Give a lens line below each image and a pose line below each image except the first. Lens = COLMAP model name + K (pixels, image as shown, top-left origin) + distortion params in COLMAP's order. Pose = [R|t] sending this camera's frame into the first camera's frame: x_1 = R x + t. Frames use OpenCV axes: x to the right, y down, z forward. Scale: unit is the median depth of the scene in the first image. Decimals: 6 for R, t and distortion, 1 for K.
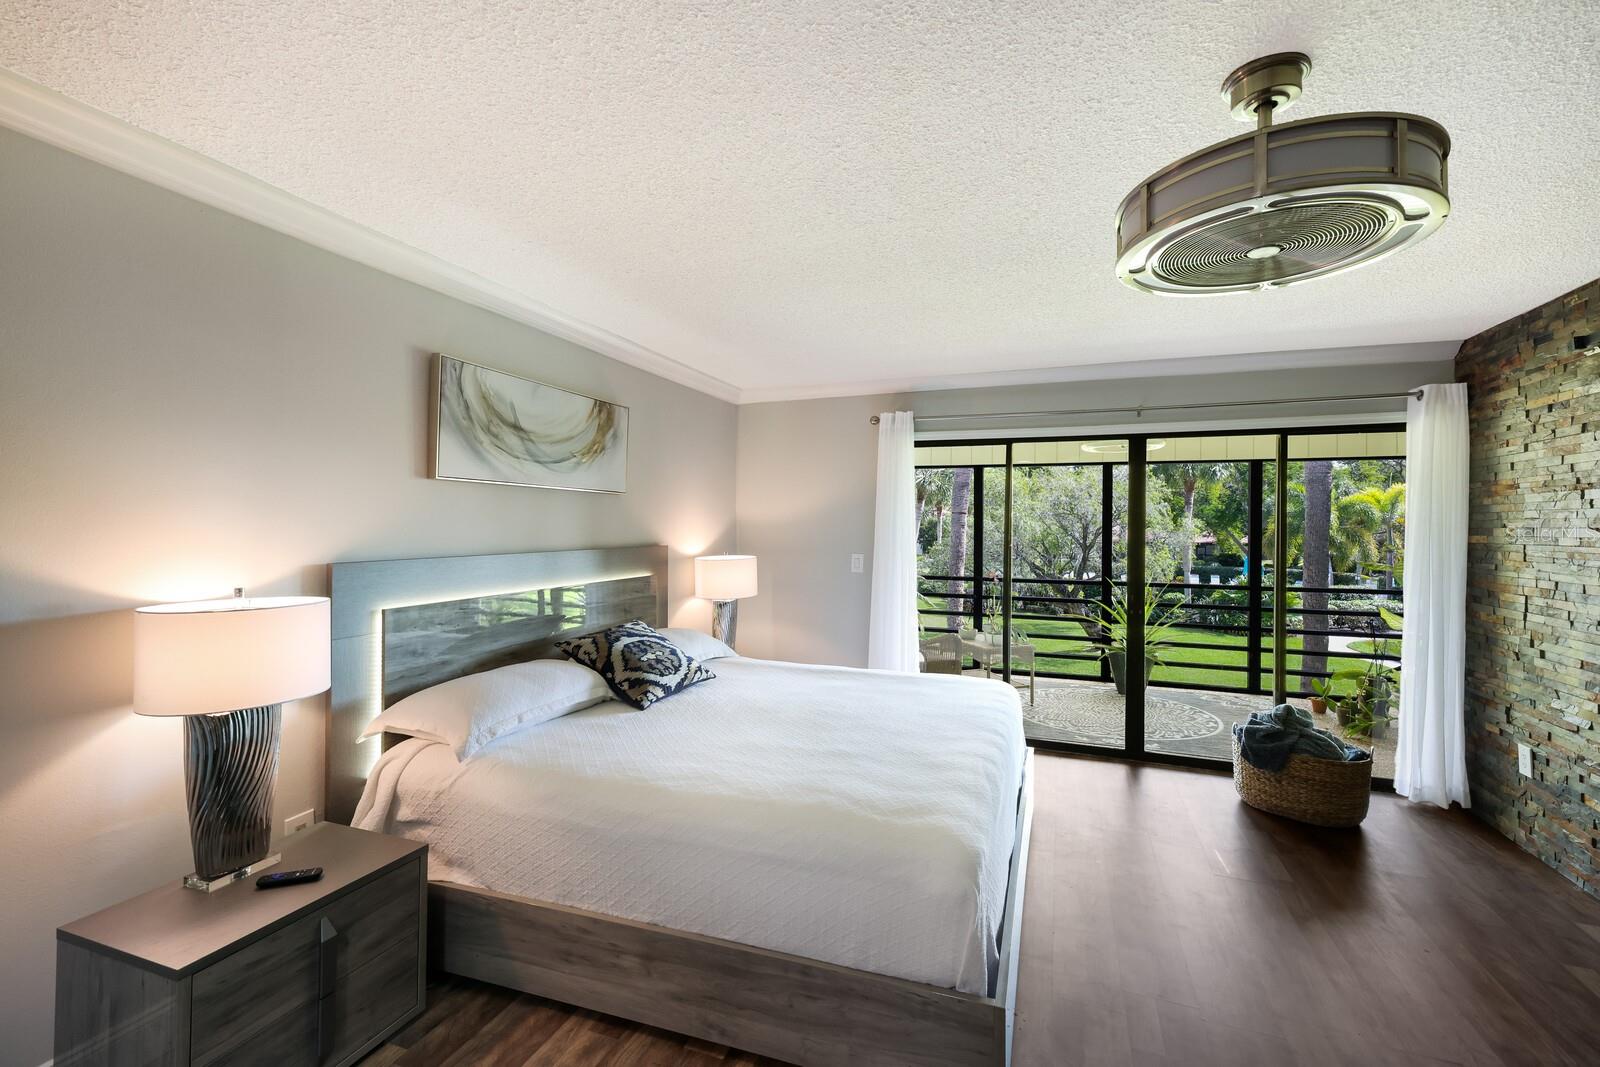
lens RADIAL K [[688.7, 0, 803.6], [0, 688.7, 527.7], [0, 0, 1]] dist [0.013563, -0.000272]
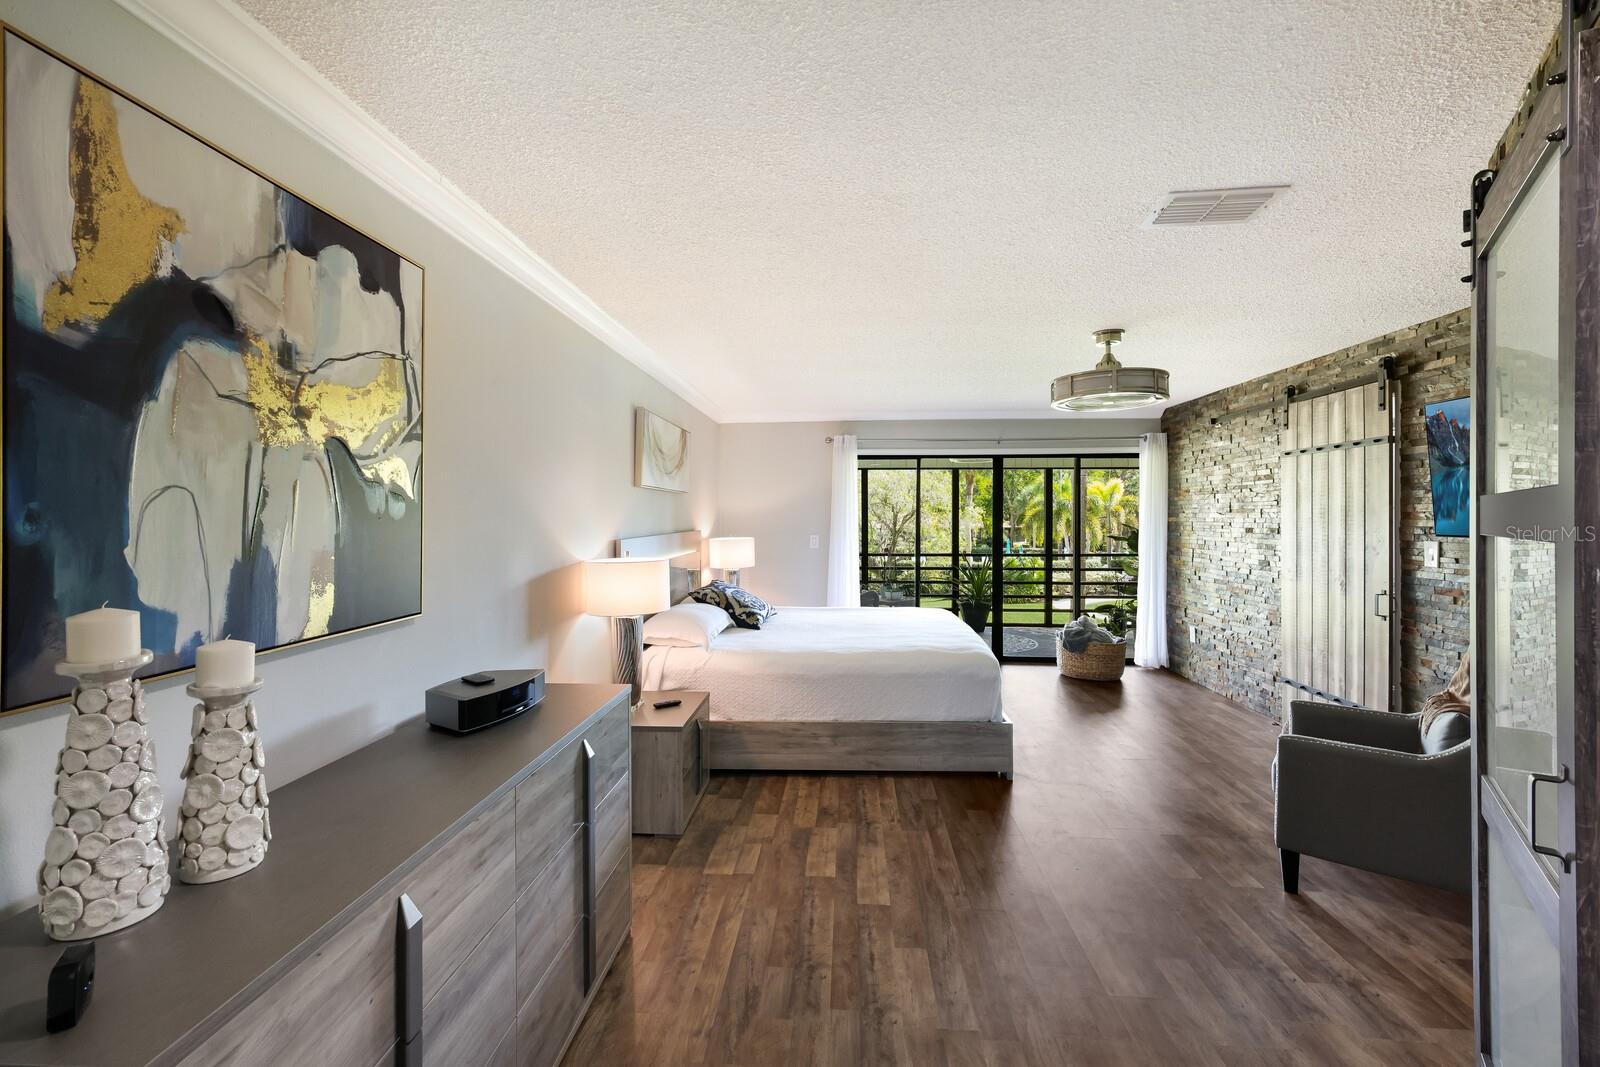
lens RADIAL K [[688.7, 0, 805.3], [0, 688.7, 521.7], [0, 0, 1]] dist [0.013563, -0.000272]
pose [[0.957608, -0.011311, 0.287852, -0.490751], [0.009421, 0.999924, 0.007949, -0.000546], [-0.287920, -0.004900, 0.957642, -0.473351]]
